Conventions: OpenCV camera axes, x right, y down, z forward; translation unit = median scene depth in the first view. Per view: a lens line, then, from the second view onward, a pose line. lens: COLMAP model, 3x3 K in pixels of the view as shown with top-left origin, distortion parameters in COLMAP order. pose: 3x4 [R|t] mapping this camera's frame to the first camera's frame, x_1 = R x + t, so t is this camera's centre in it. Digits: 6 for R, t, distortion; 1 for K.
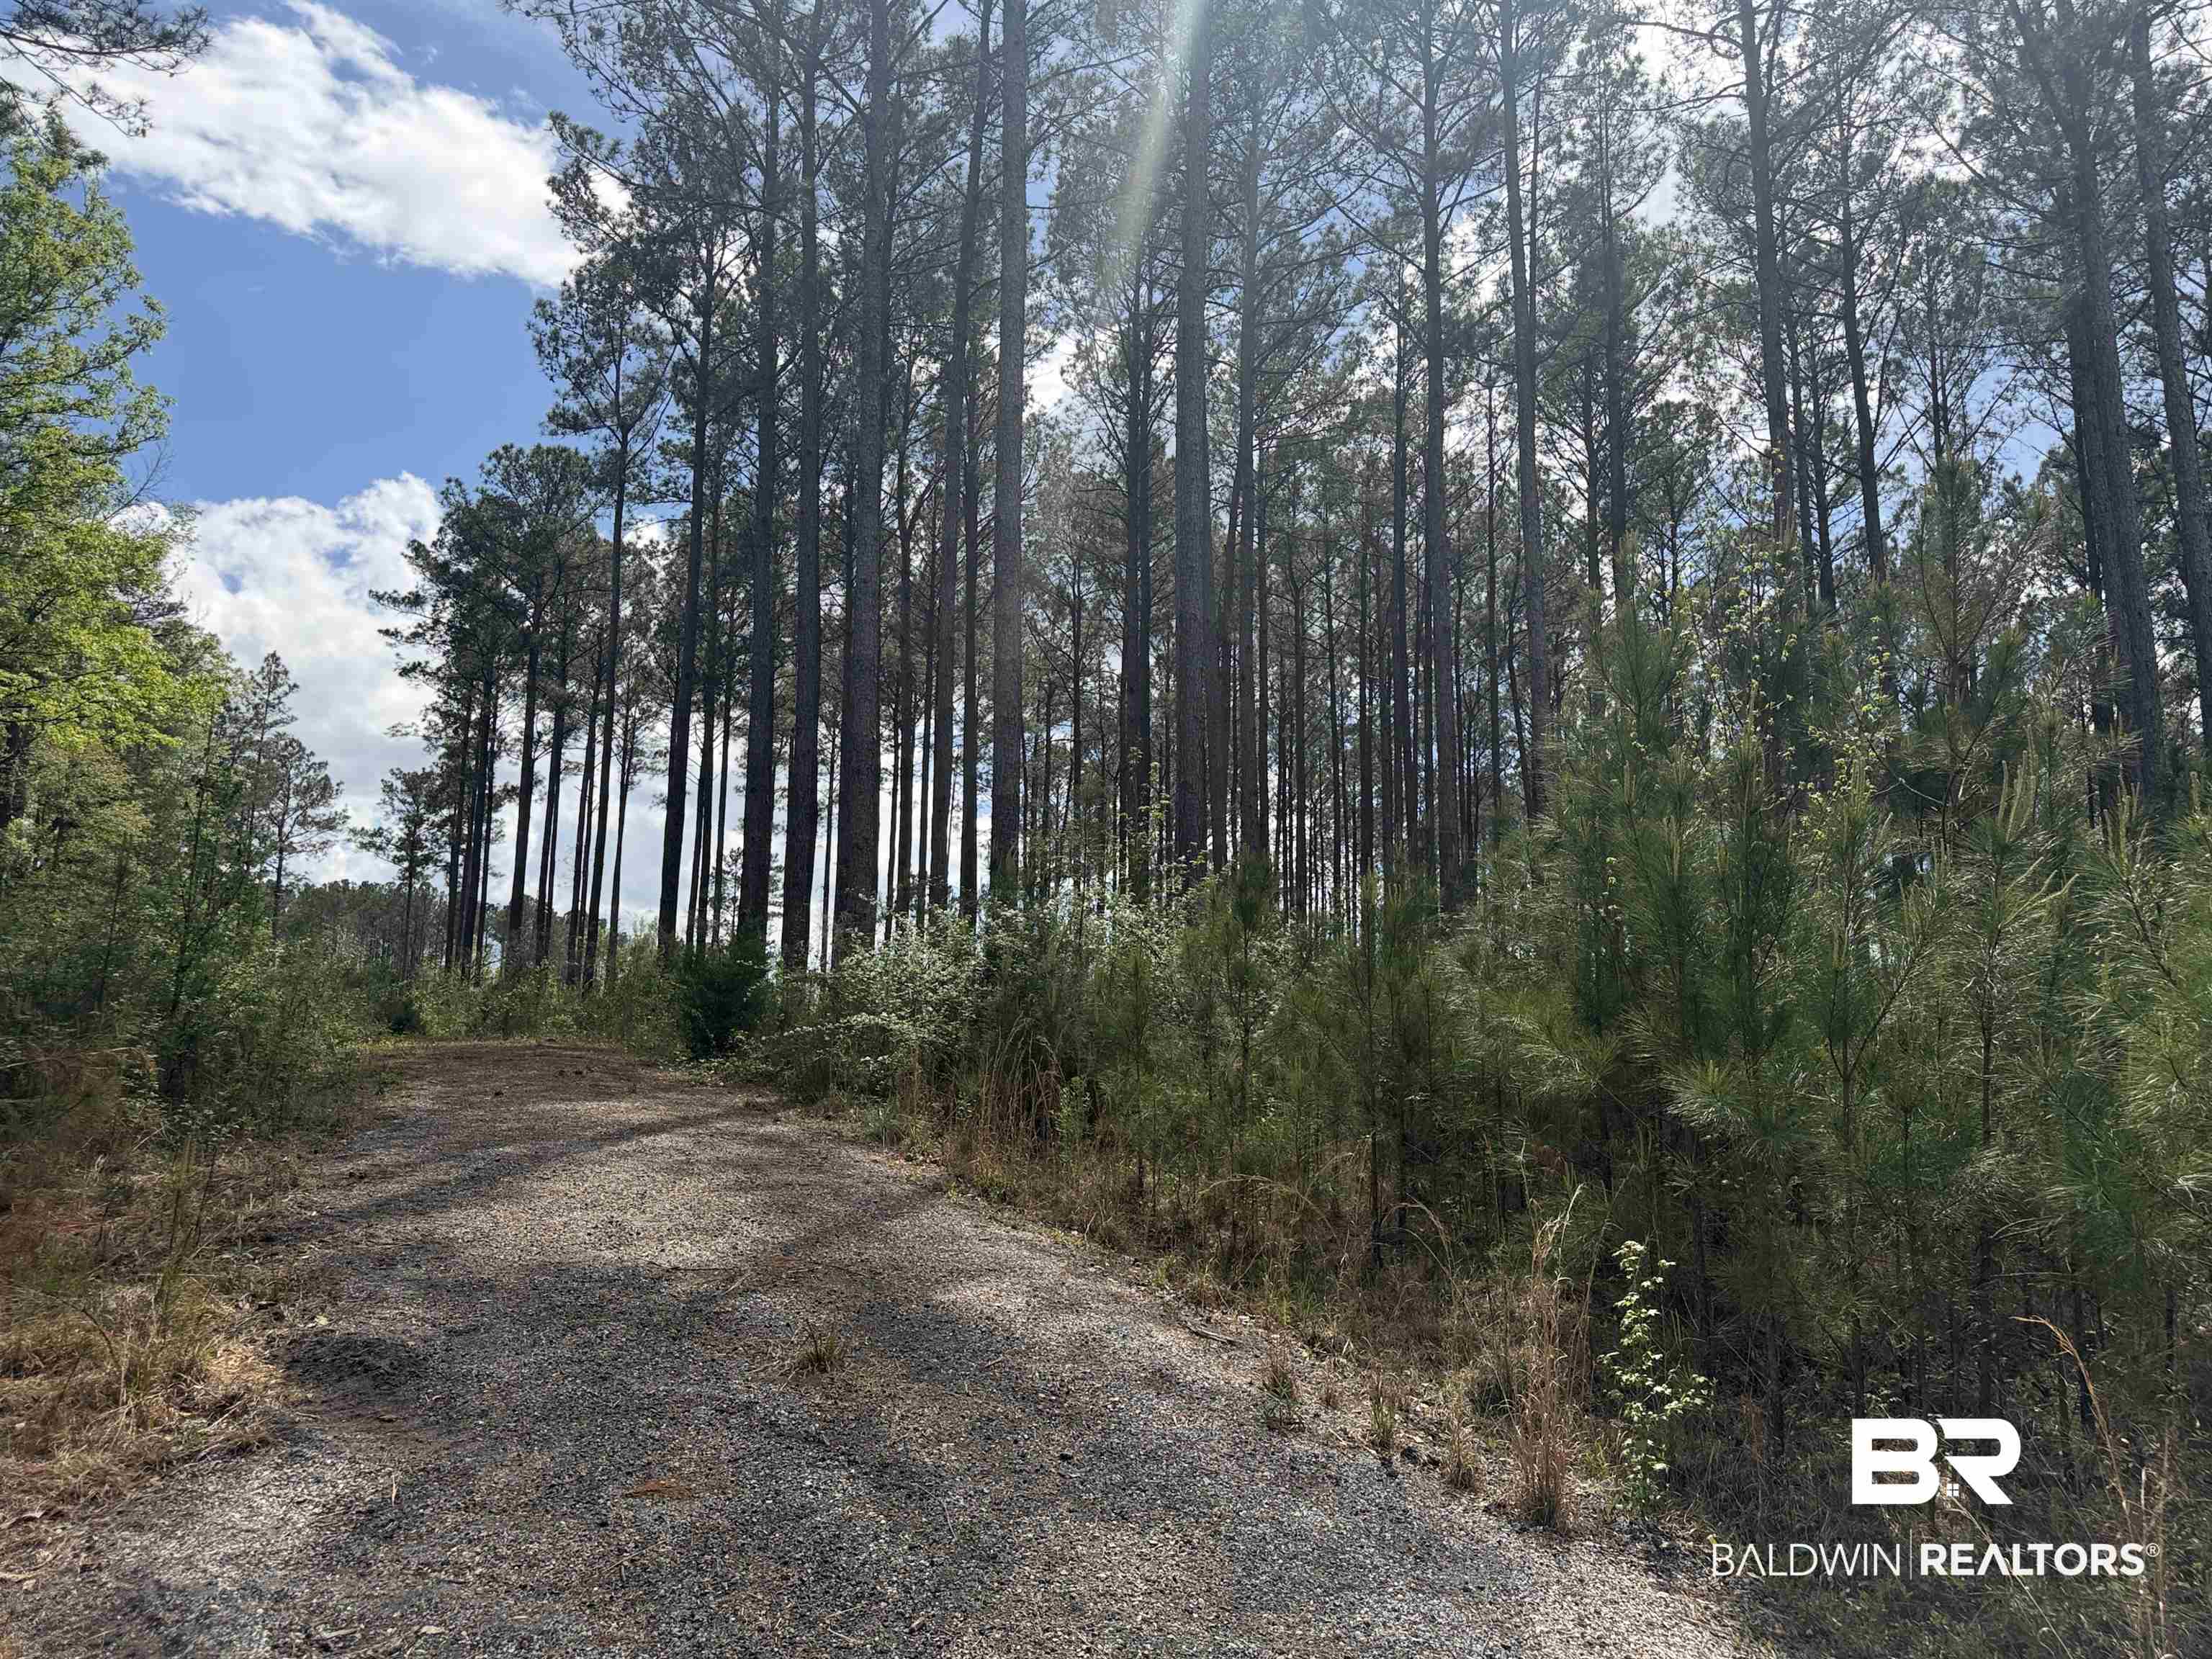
lens RADIAL K [[1566.6, 0, 1106.0], [0, 1566.6, 829.5], [0, 0, 1]] dist [0.048679, -0.052753]
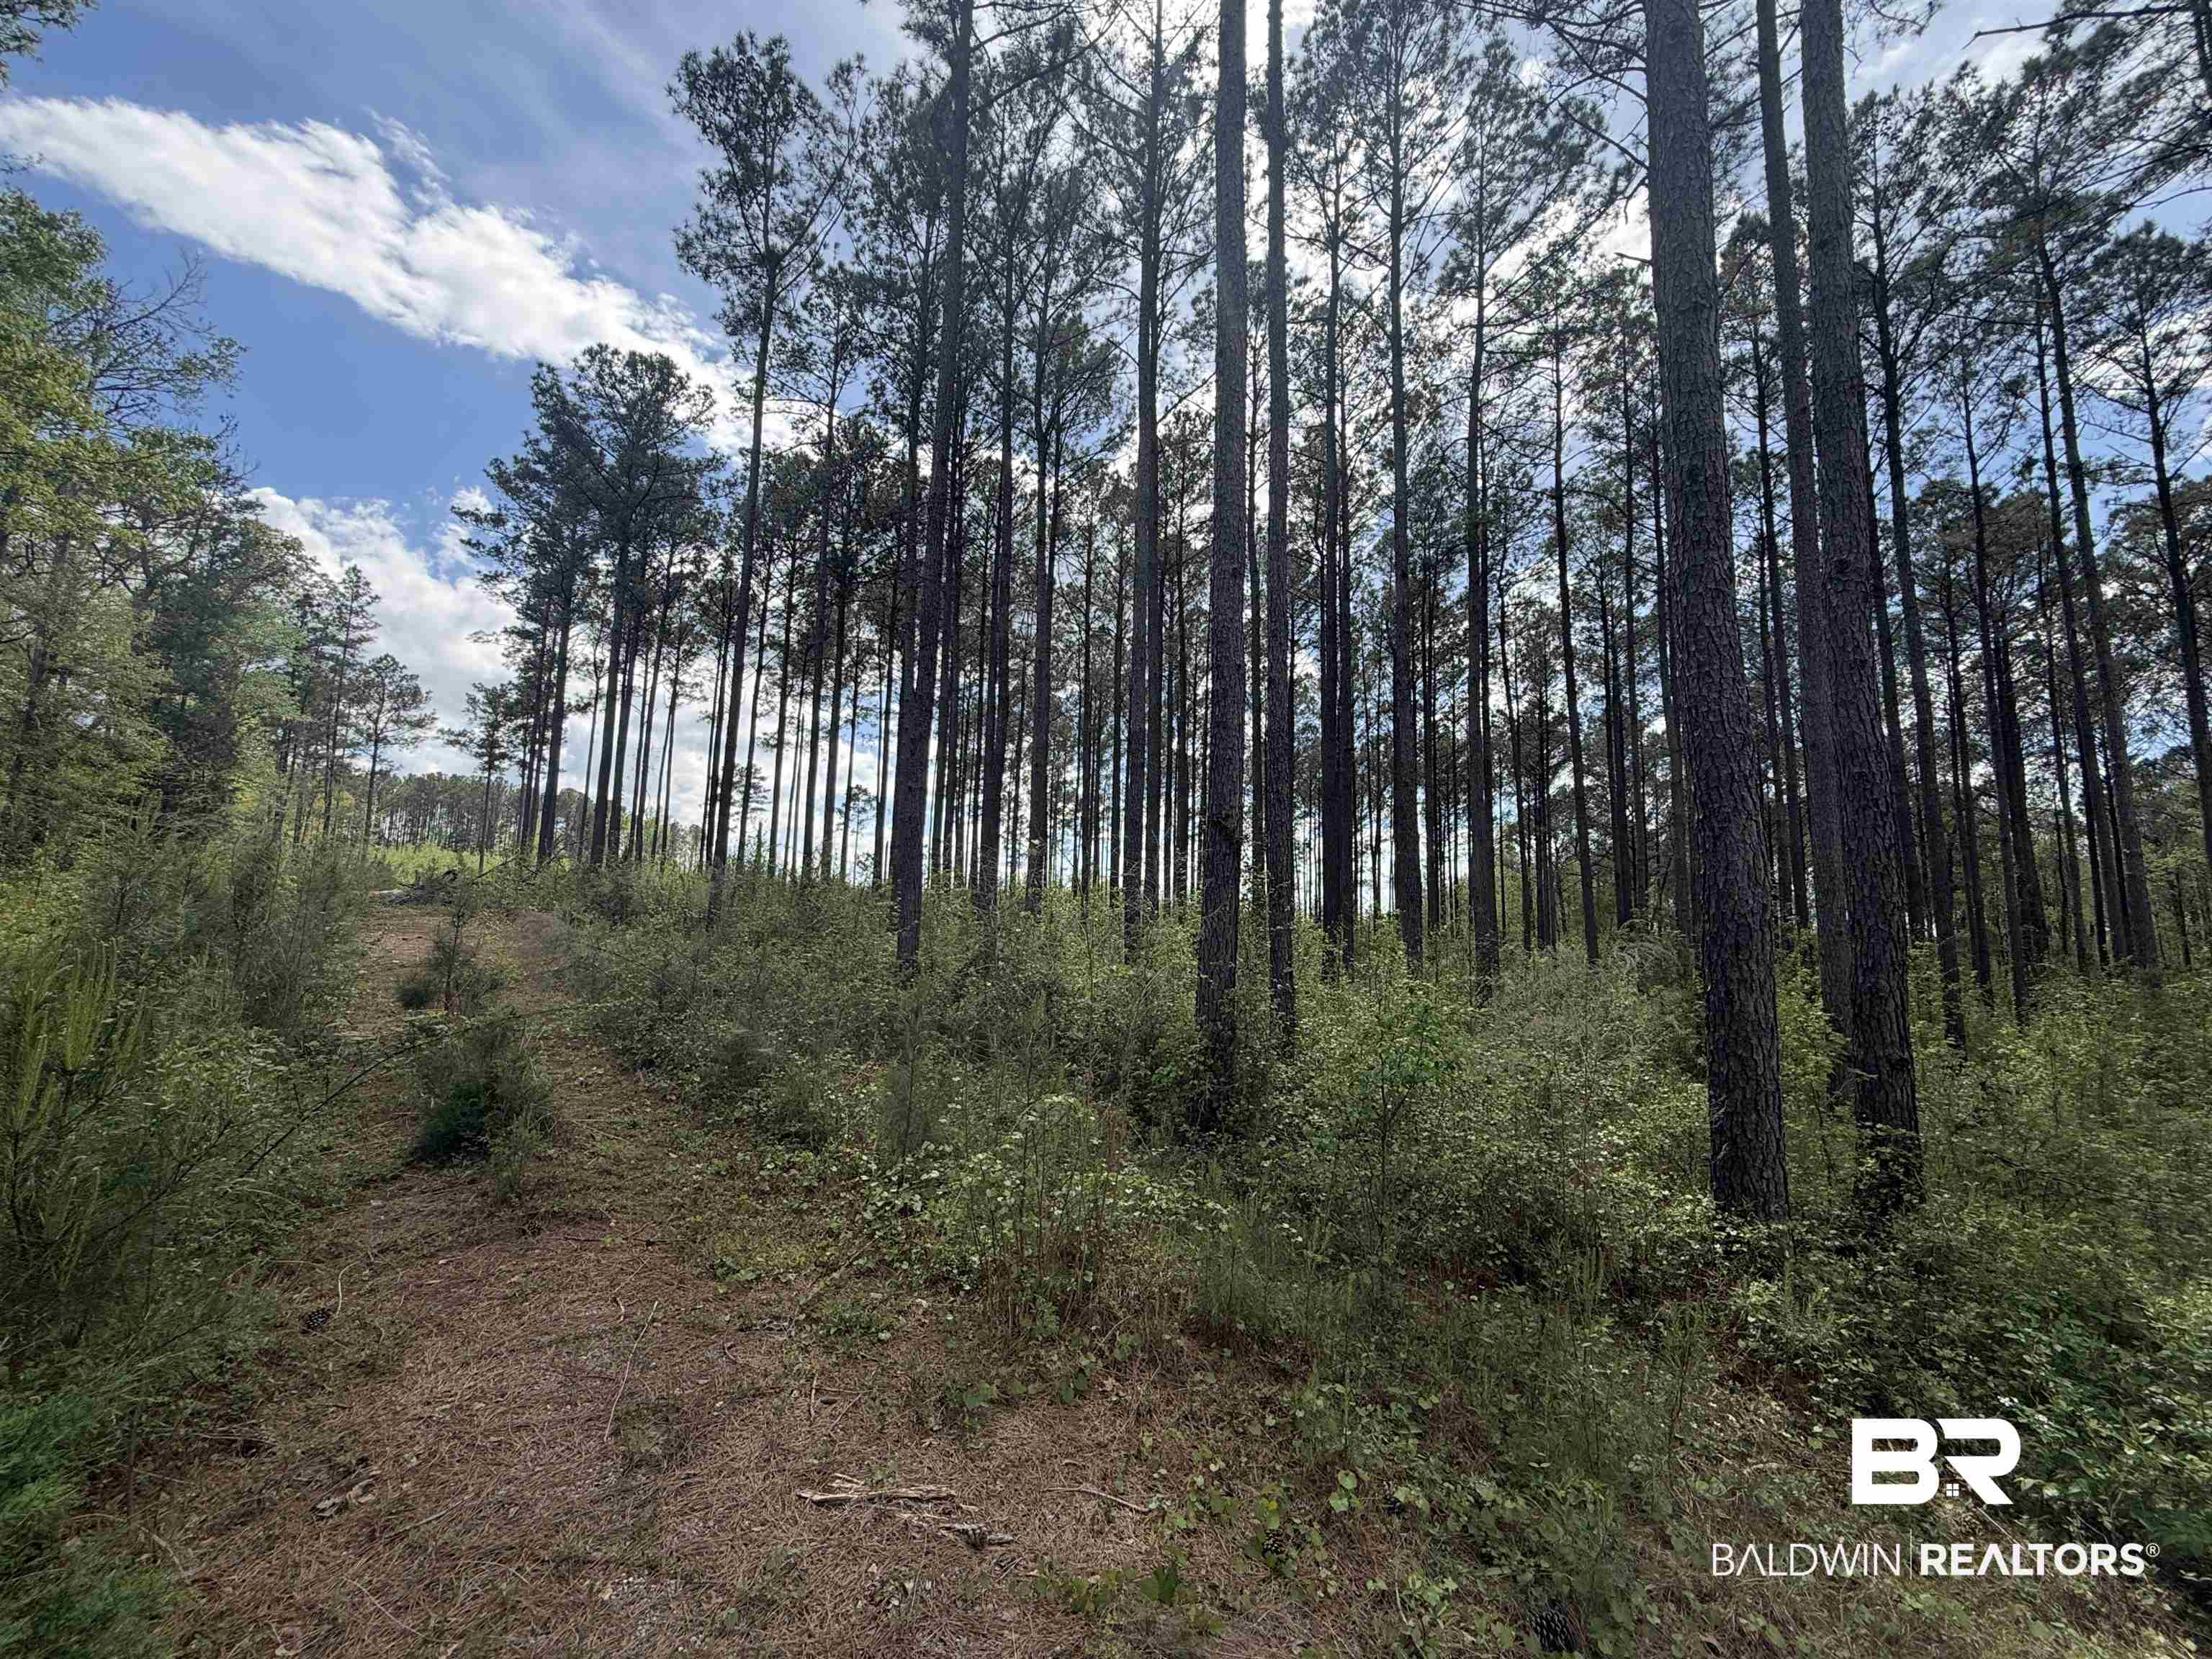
lens RADIAL K [[883.7, 0, 1106.0], [0, 883.7, 829.5], [0, 0, 1]] dist [0.000450, 0.000005]
pose [[0.979955, 0.042875, 0.194550, -0.084197], [-0.055662, 0.996600, 0.060740, 0.007665], [-0.191285, -0.070351, 0.979010, 0.190514]]
